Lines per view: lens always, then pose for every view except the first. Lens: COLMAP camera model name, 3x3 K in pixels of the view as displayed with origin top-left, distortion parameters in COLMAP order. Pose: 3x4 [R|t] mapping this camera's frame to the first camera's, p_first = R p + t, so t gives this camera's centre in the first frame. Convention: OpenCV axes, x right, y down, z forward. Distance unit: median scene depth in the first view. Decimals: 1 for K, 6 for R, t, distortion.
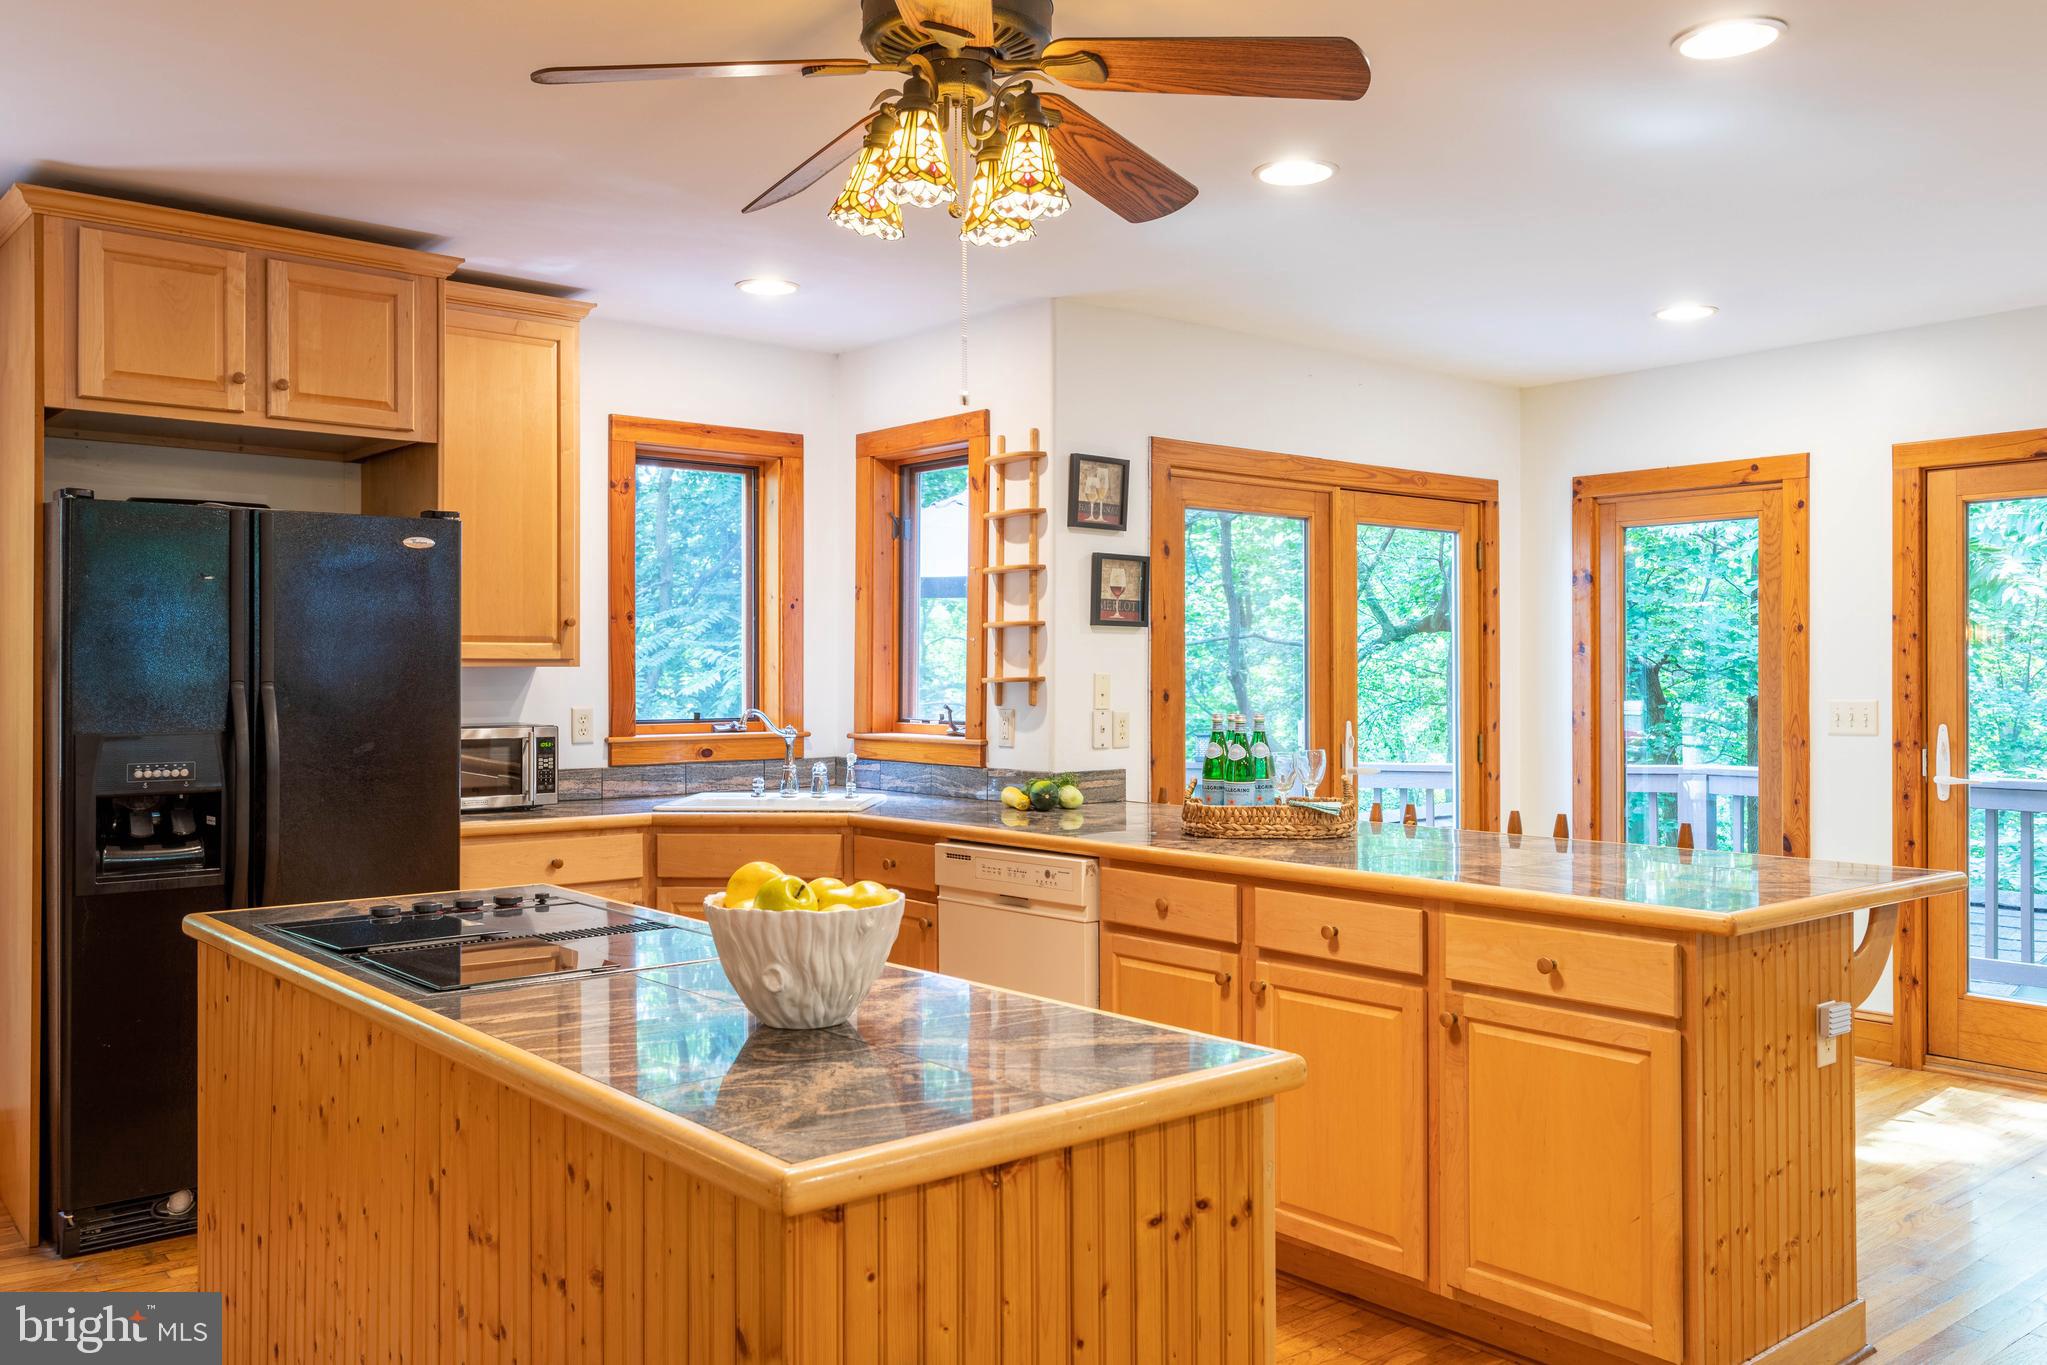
lens RADIAL K [[1659.2, 0, 1023.5], [0, 1659.2, 682.5], [0, 0, 1]] dist [0.002701, 0.001637]
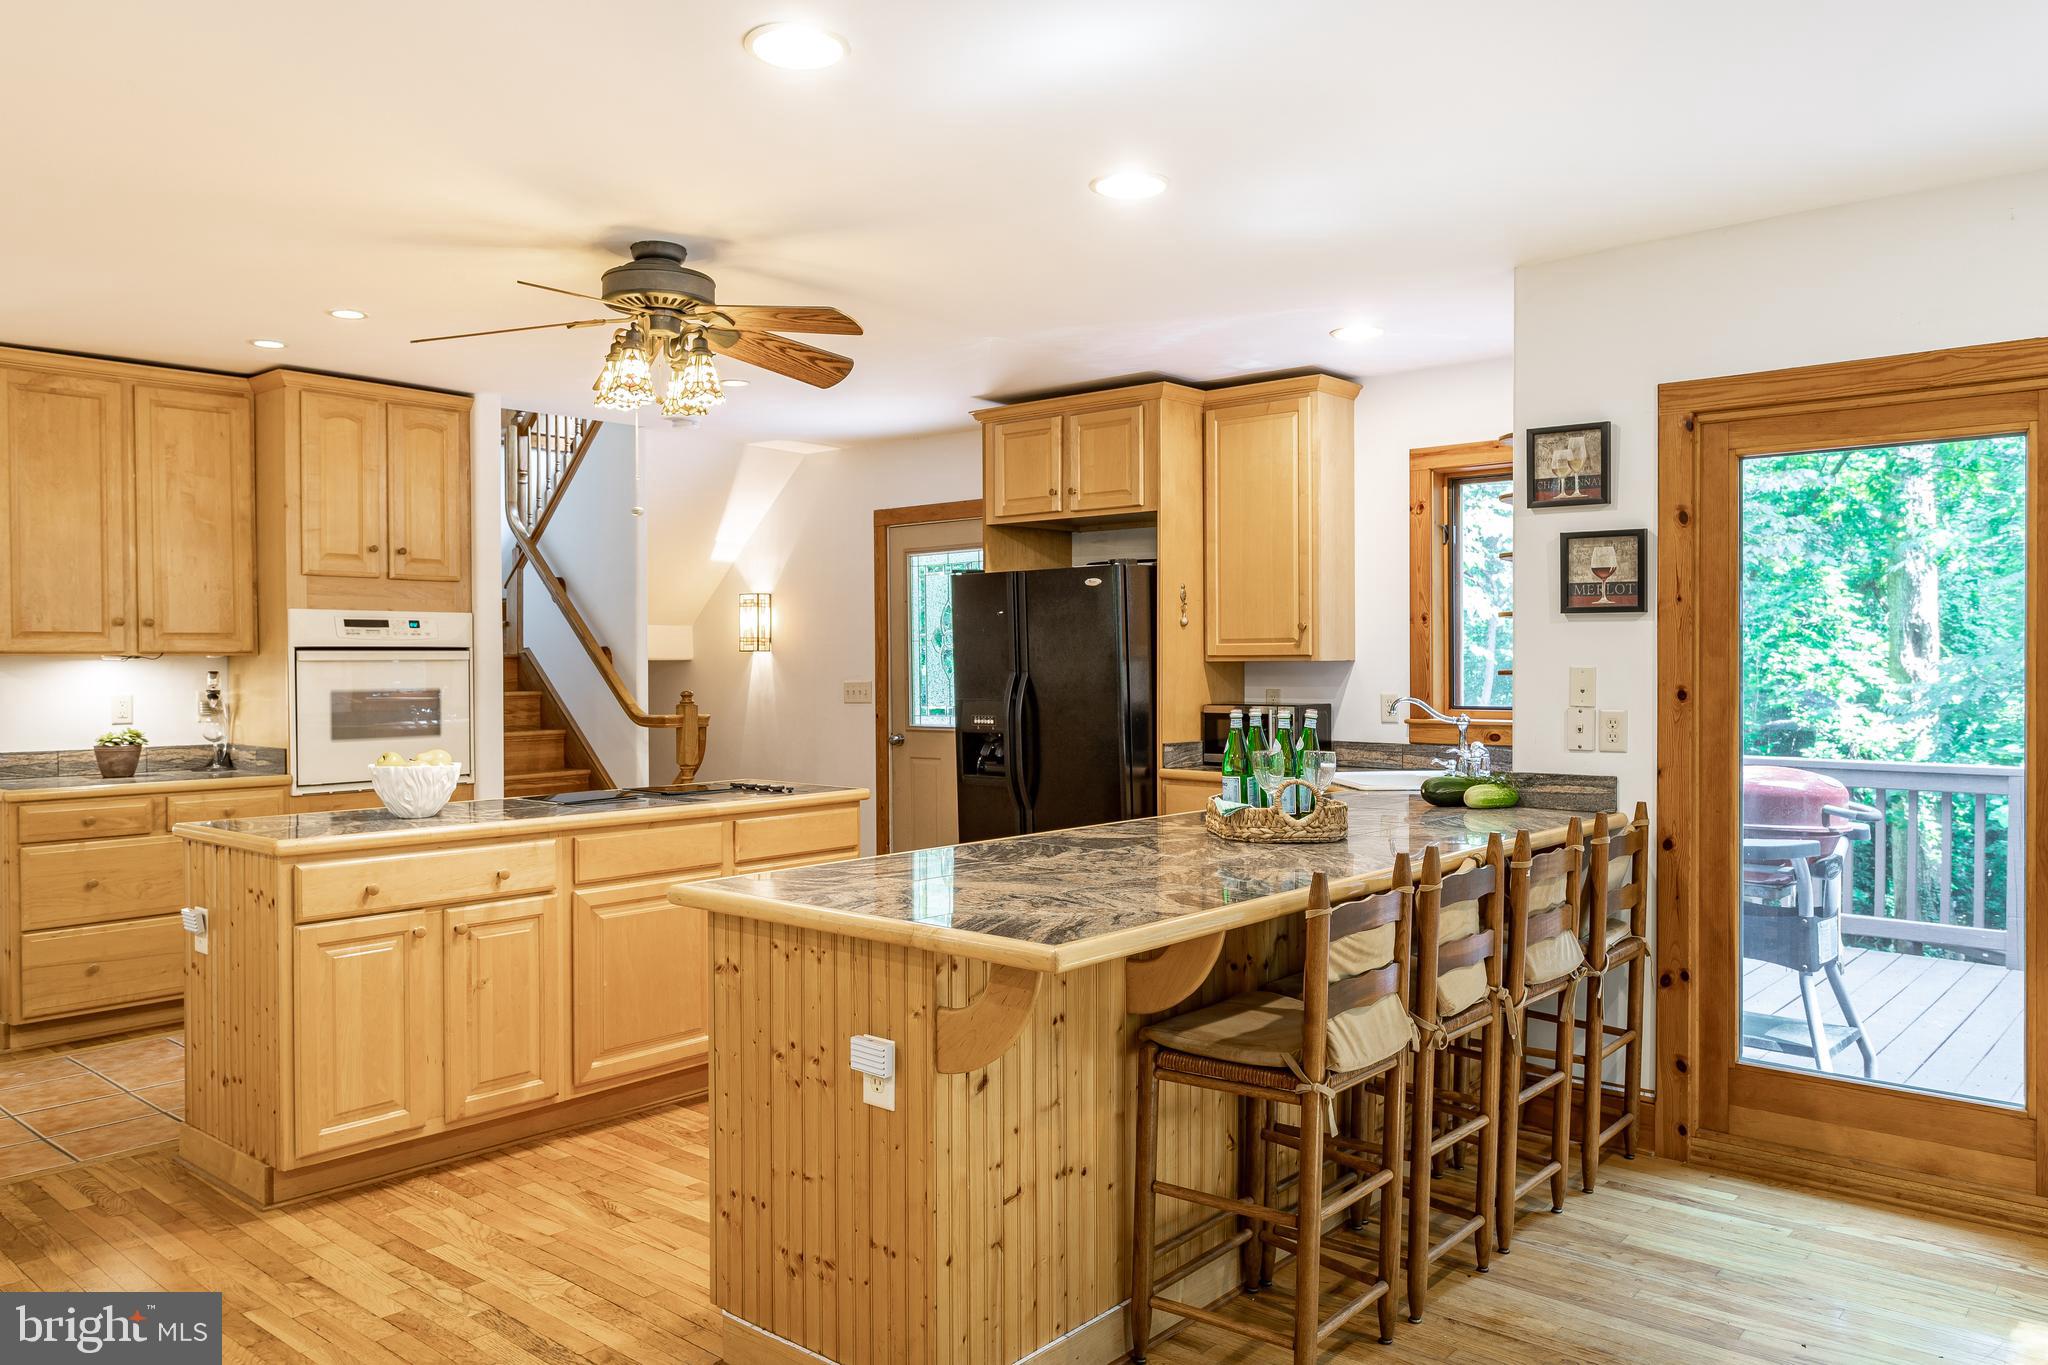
lens RADIAL K [[1466.3, 0, 1024.0], [0, 1466.3, 682.5], [0, 0, 1]] dist [0.000101, 0.000265]
pose [[0.151840, 0.012375, -0.988328, 0.712191], [-0.002109, 0.999923, 0.012196, -0.005336], [0.988403, 0.000233, 0.151855, 0.531325]]
